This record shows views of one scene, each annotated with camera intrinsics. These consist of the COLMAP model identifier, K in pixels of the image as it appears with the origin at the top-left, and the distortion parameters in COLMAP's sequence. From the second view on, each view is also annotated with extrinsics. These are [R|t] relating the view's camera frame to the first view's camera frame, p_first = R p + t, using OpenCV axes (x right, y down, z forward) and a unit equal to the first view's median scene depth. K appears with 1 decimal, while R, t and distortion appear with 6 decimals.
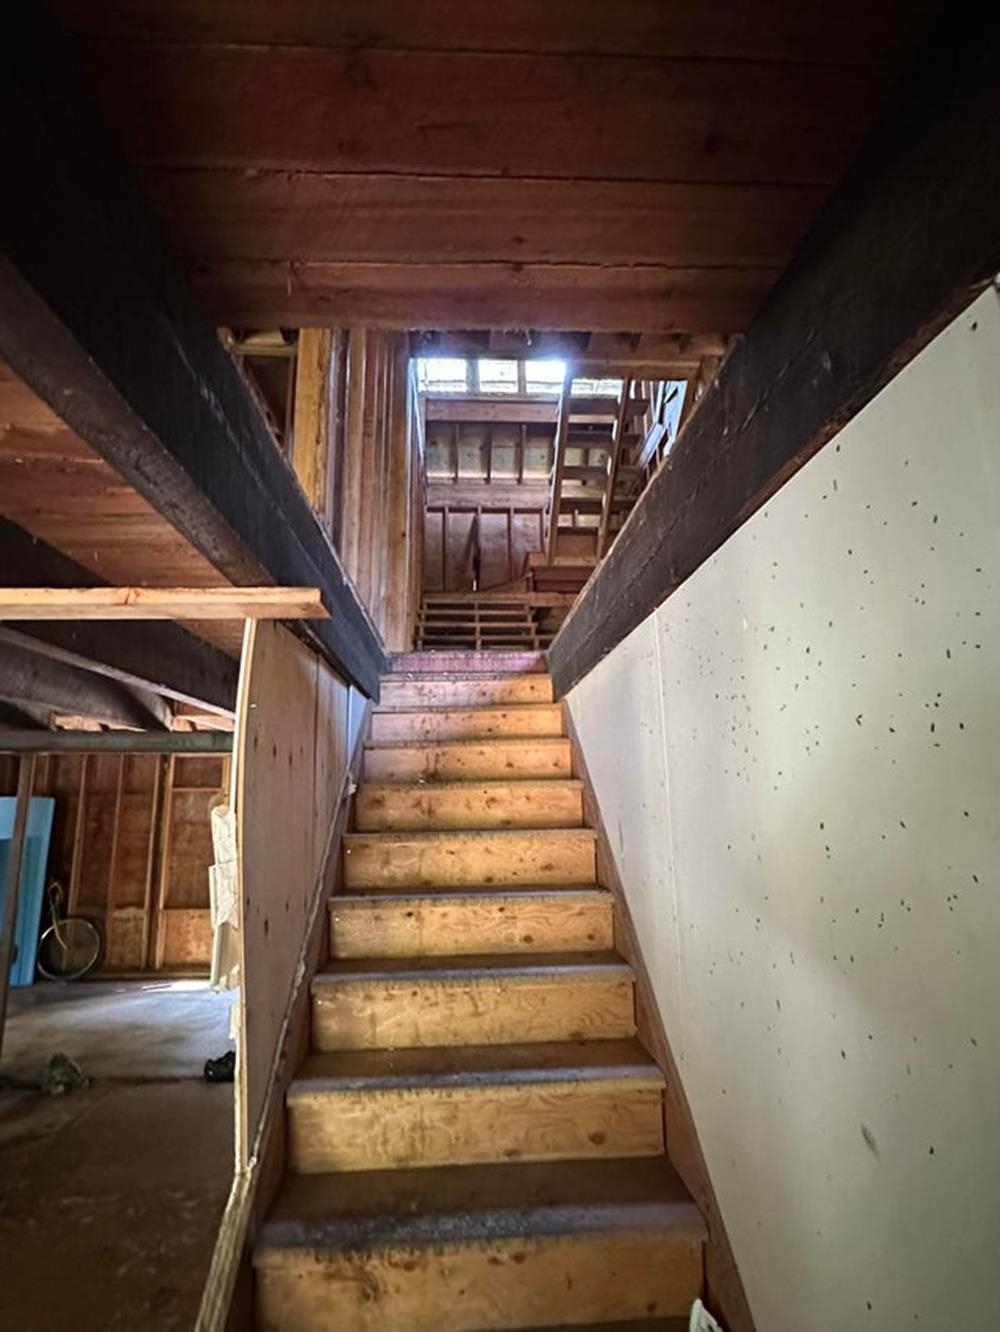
lens RADIAL K [[700.4, 0, 500.0], [0, 700.4, 666.0], [0, 0, 1]] dist [-0.000943, -0.000065]
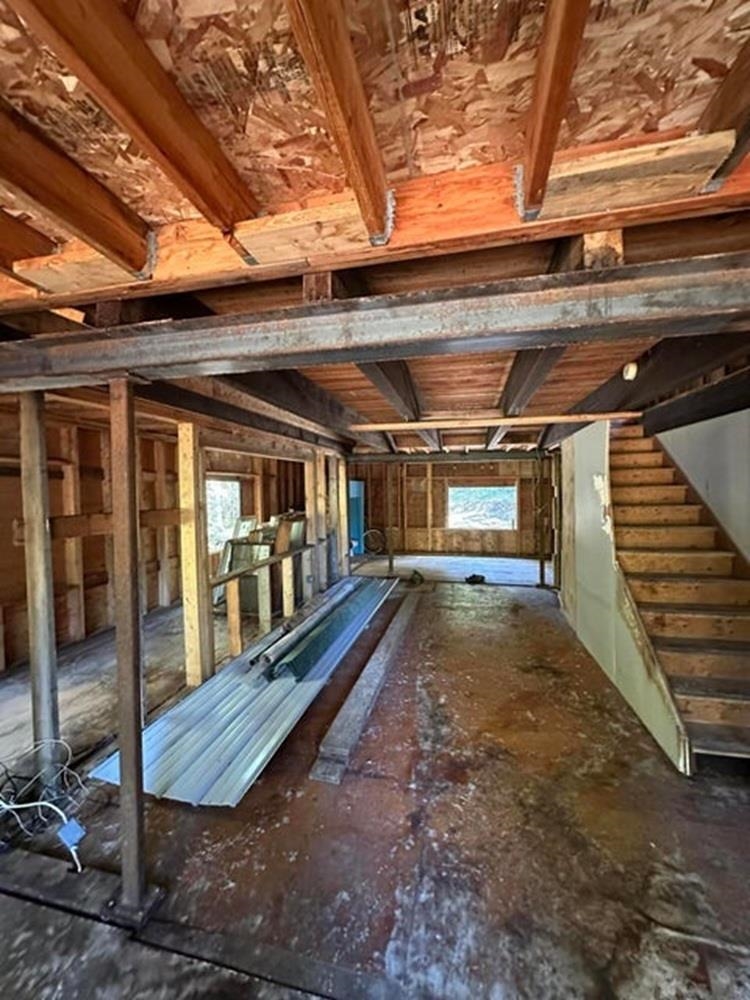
lens RADIAL K [[399.7, 0, 375.0], [0, 399.7, 500.0], [0, 0, 1]] dist [-0.001636, 0.000141]
pose [[0.961679, 0.007563, -0.274074, -0.355755], [0.052201, 0.976284, 0.210107, -0.059656], [0.269163, -0.216363, 0.938477, -0.474615]]
